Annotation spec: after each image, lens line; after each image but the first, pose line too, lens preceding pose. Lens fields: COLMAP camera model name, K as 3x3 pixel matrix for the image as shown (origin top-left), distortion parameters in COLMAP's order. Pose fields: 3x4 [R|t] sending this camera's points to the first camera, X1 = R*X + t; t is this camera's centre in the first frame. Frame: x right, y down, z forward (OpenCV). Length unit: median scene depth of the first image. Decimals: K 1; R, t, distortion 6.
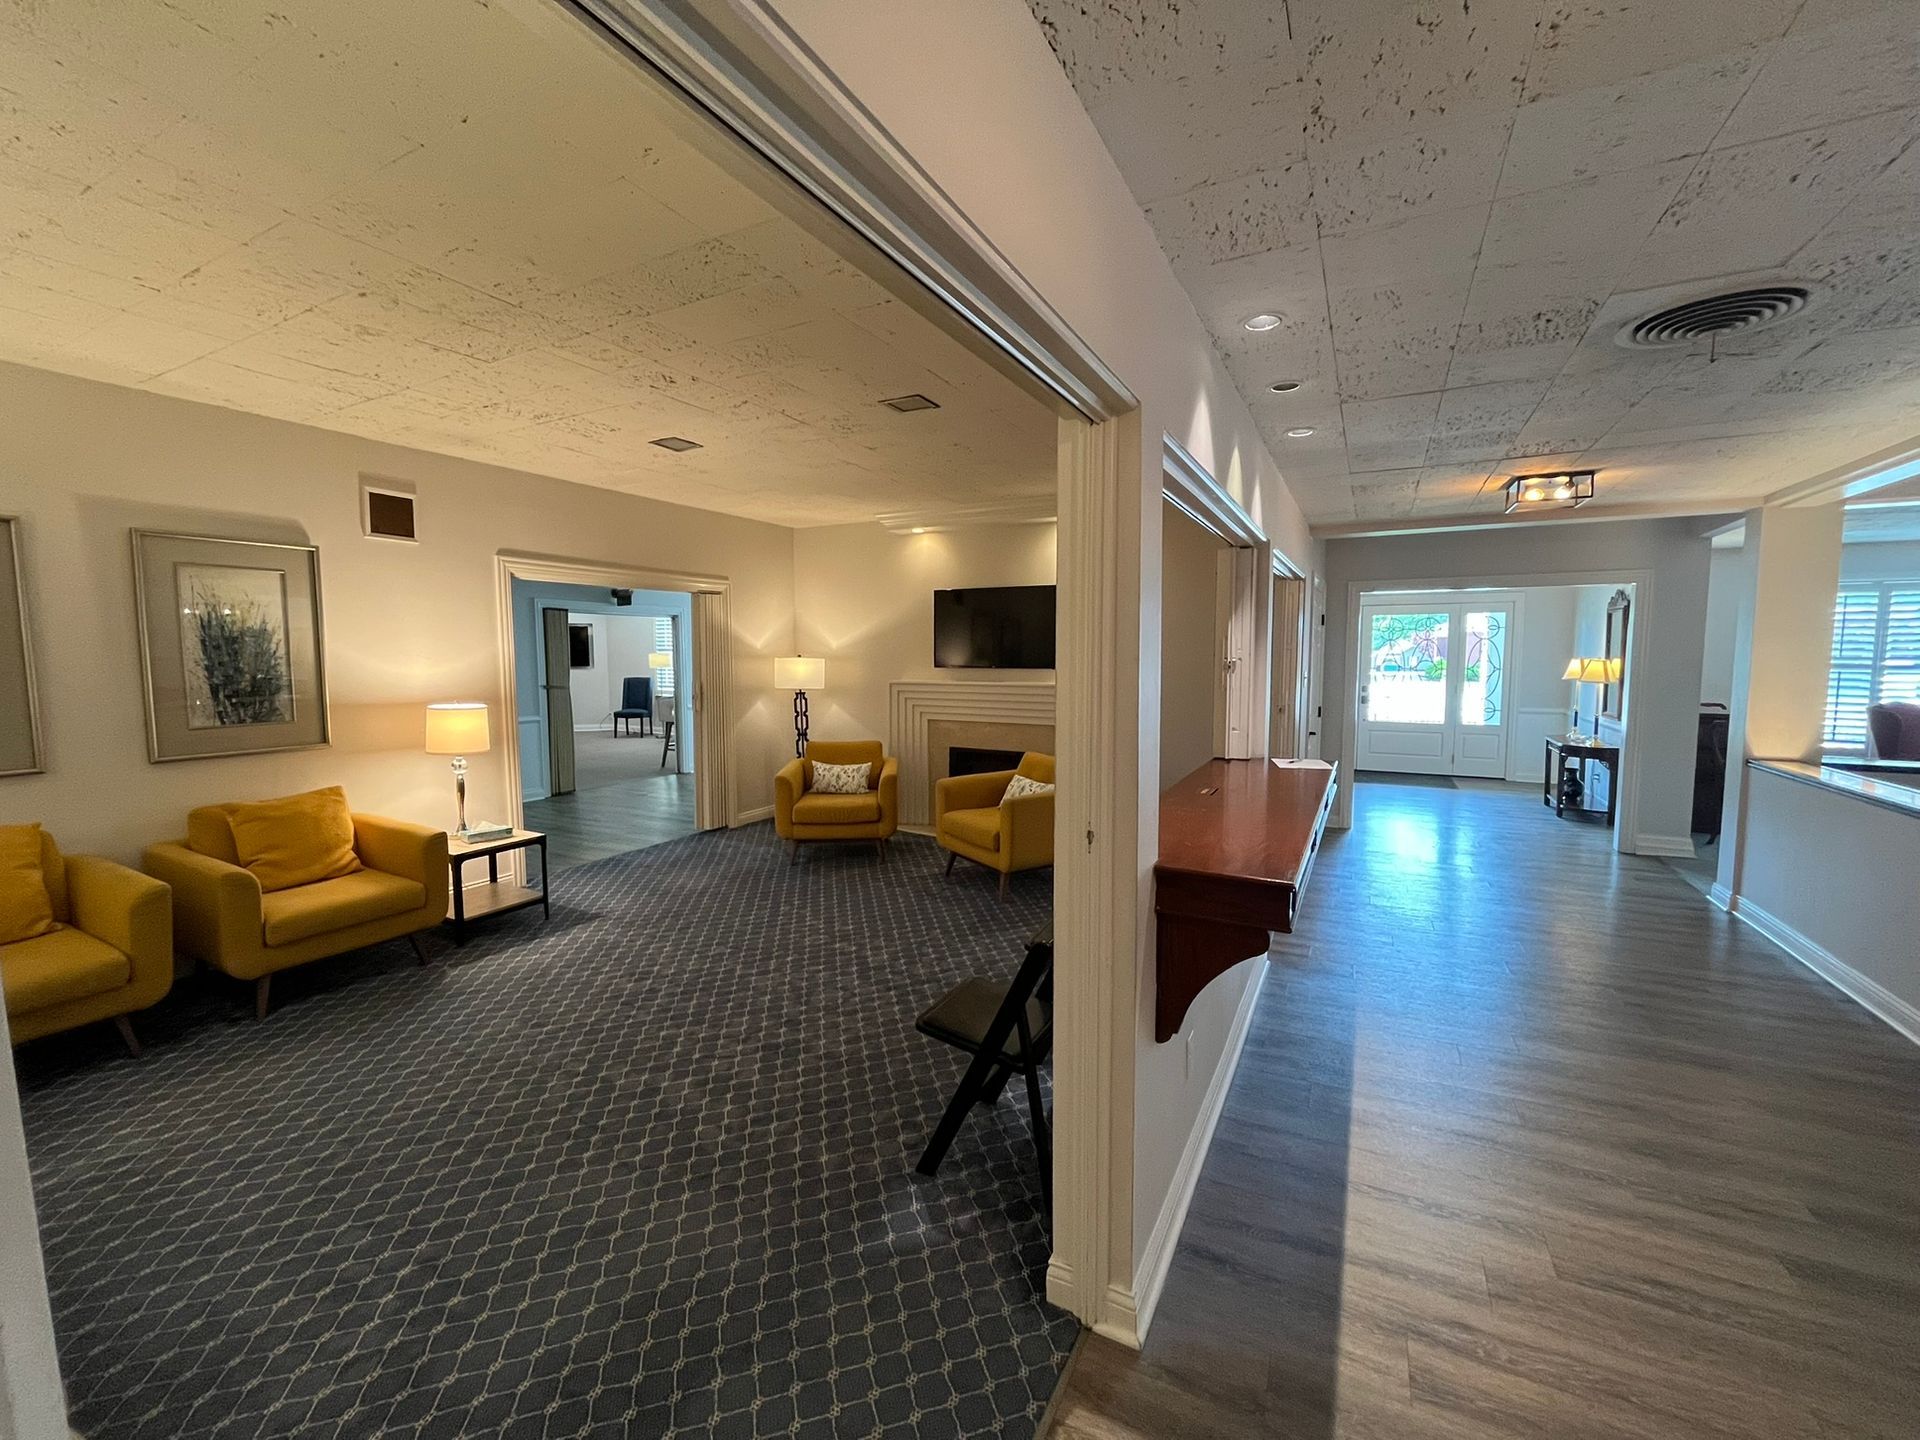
lens RADIAL K [[779.6, 0, 955.7], [0, 779.6, 717.7], [0, 0, 1]] dist [-0.001454, -0.000645]
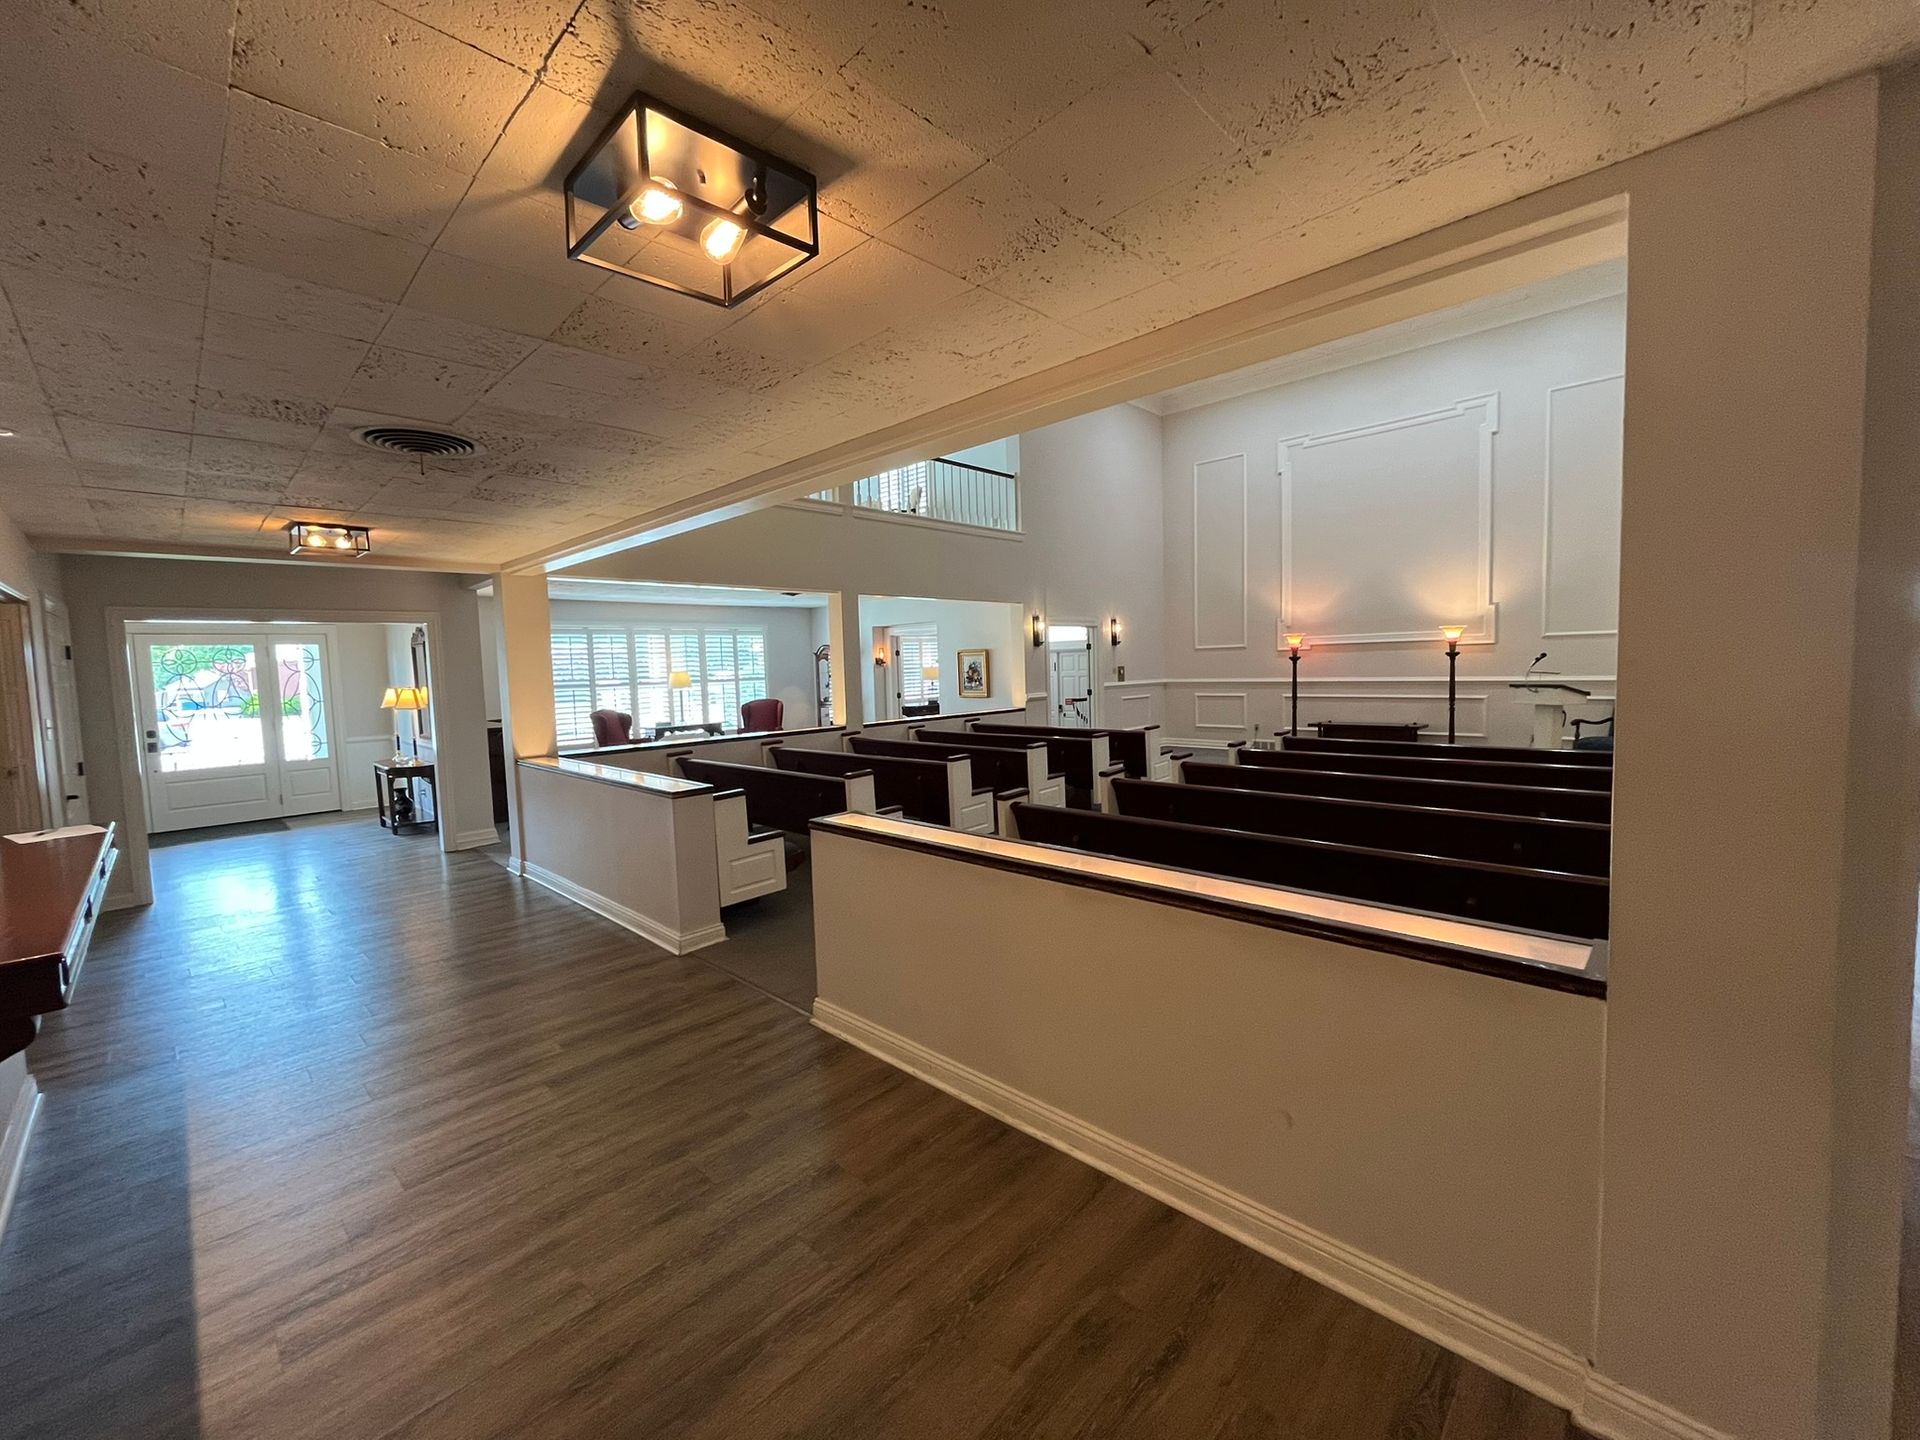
lens RADIAL K [[779.6, 0, 953.5], [0, 779.6, 715.9], [0, 0, 1]] dist [-0.001454, -0.000645]
pose [[0.283033, -0.073695, 0.956275, -0.046695], [0.110259, 0.992934, 0.043887, 0.002850], [-0.952751, 0.093016, 0.289159, -0.110254]]
